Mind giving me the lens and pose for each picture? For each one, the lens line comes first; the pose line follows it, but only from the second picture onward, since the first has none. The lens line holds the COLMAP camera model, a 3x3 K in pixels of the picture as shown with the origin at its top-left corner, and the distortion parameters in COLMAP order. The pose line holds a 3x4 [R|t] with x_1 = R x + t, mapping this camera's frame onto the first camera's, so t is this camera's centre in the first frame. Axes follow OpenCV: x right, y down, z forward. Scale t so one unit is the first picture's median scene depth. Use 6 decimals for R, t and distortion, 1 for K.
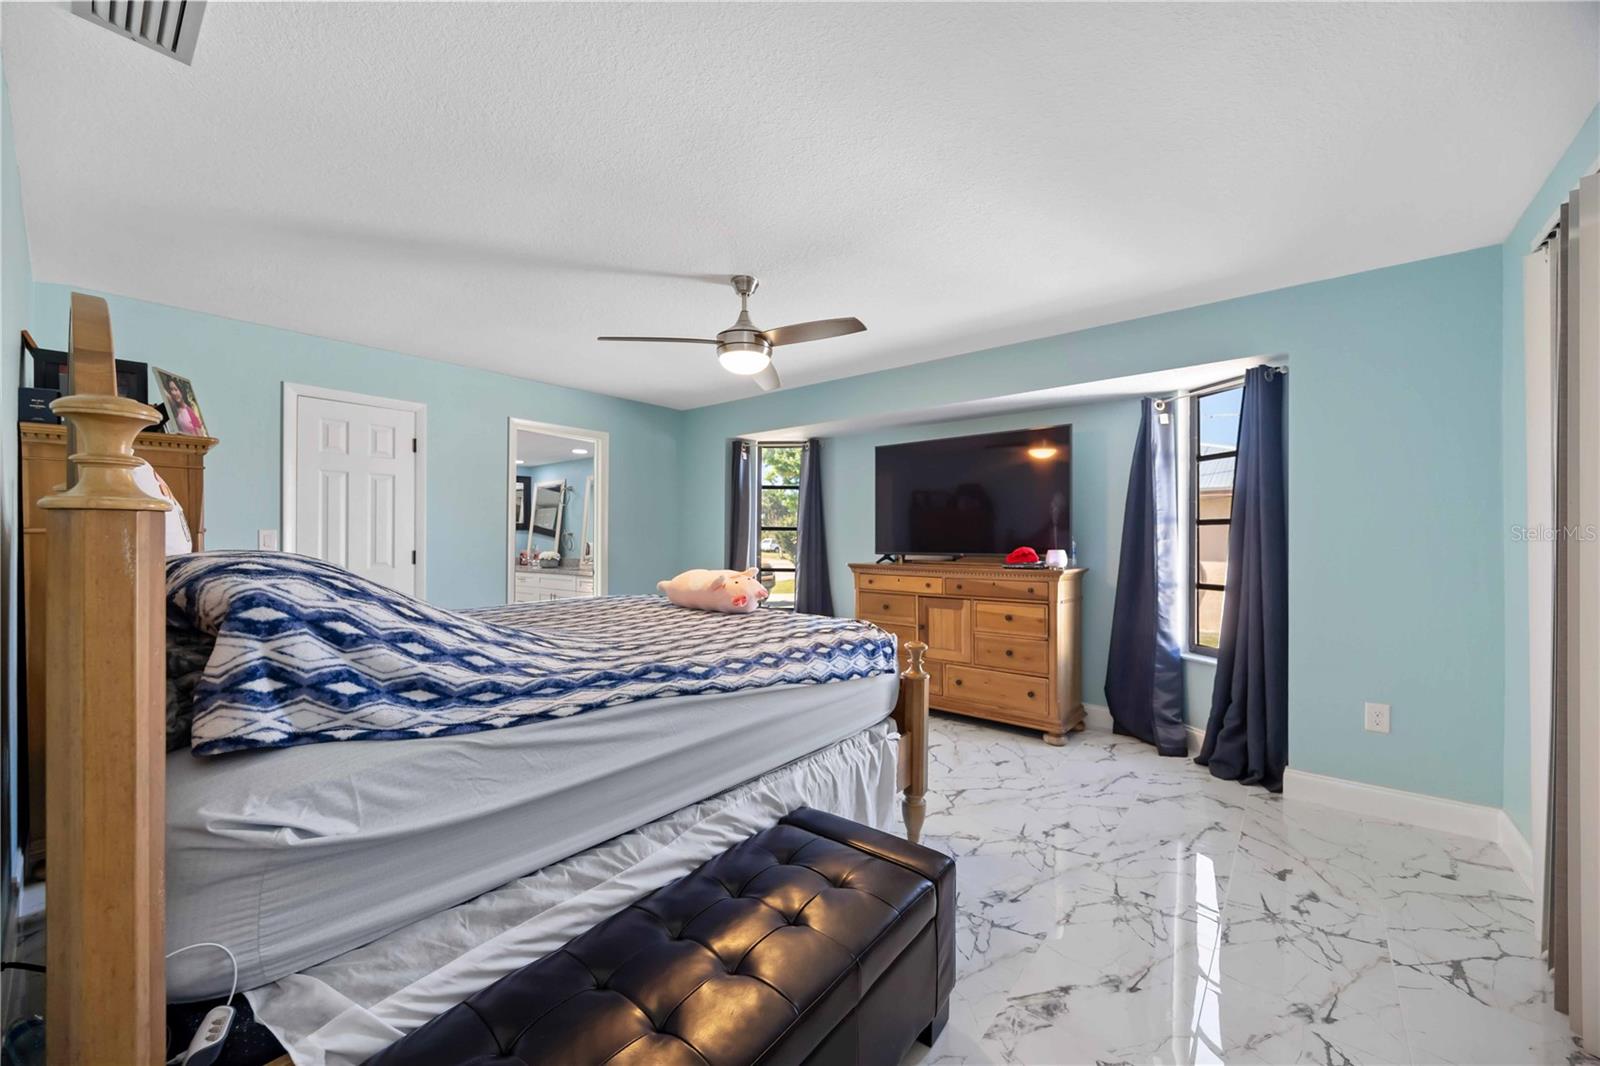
lens RADIAL K [[610.4, 0, 796.8], [0, 610.4, 536.8], [0, 0, 1]] dist [-0.002777, -0.000014]
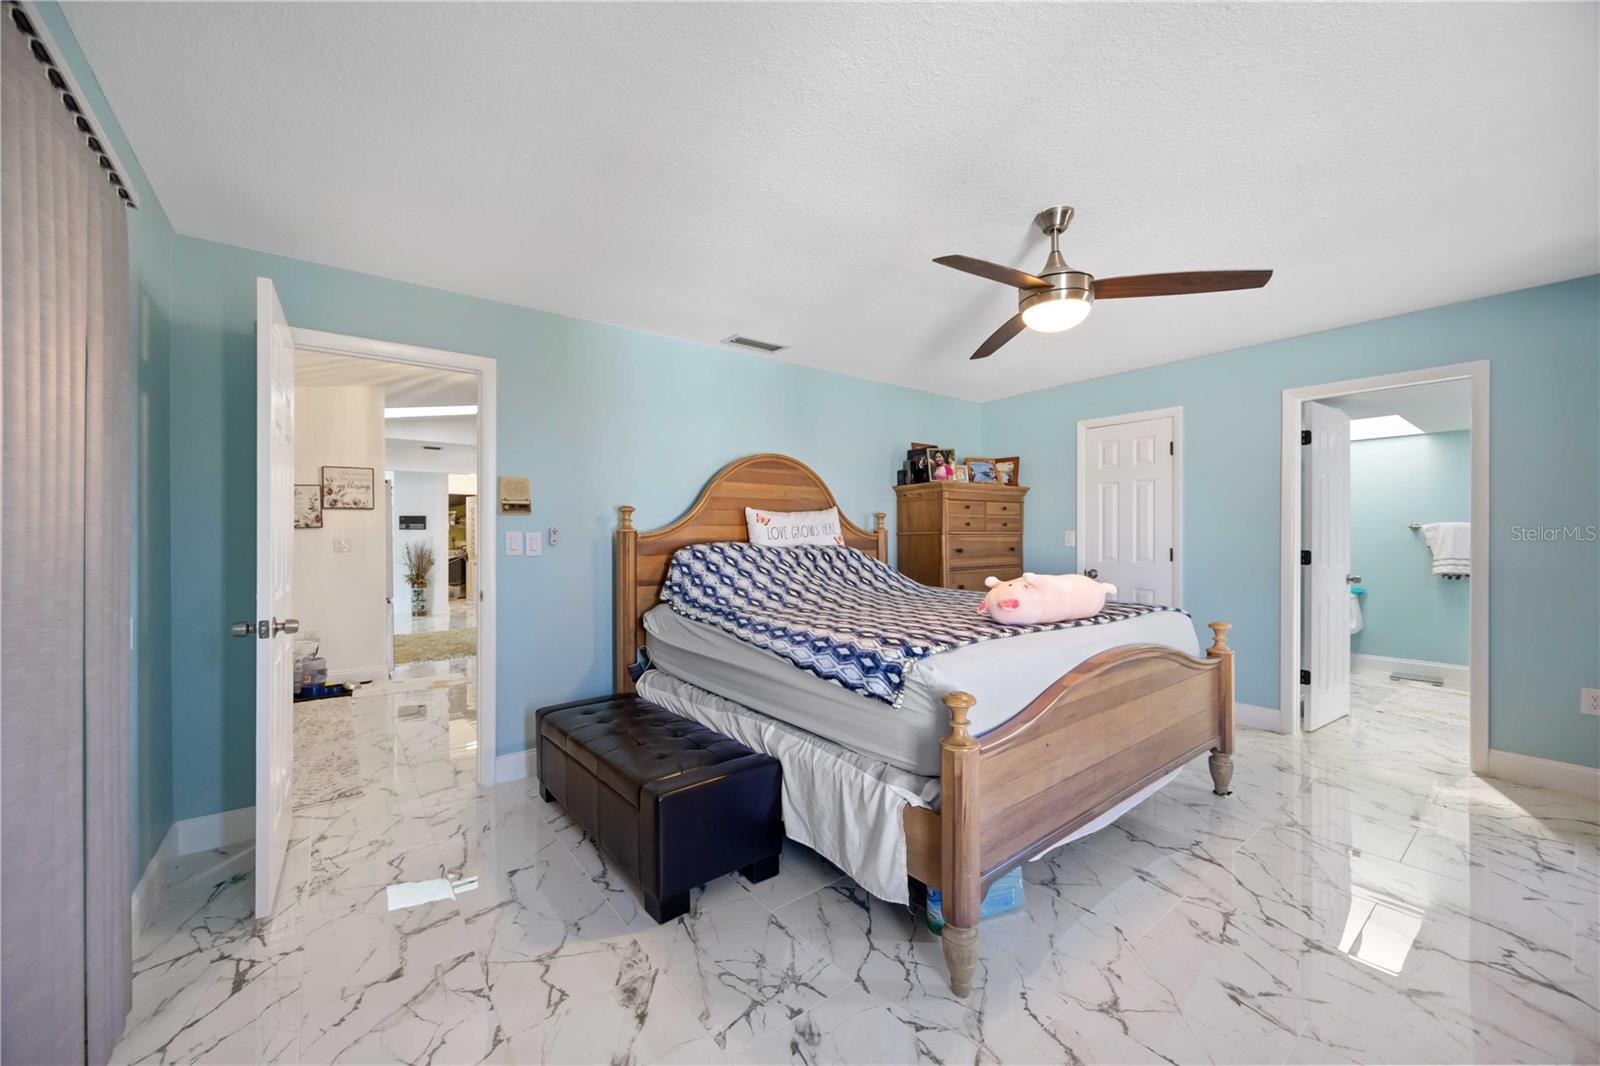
lens RADIAL K [[611.6, 0, 795.0], [0, 611.6, 540.1], [0, 0, 1]] dist [-0.002613, 0.000181]
pose [[-0.225923, 0.003254, -0.974140, 1.182374], [0.004393, 0.999988, 0.002322, 0.005524], [0.974135, -0.003755, -0.225935, 1.312937]]
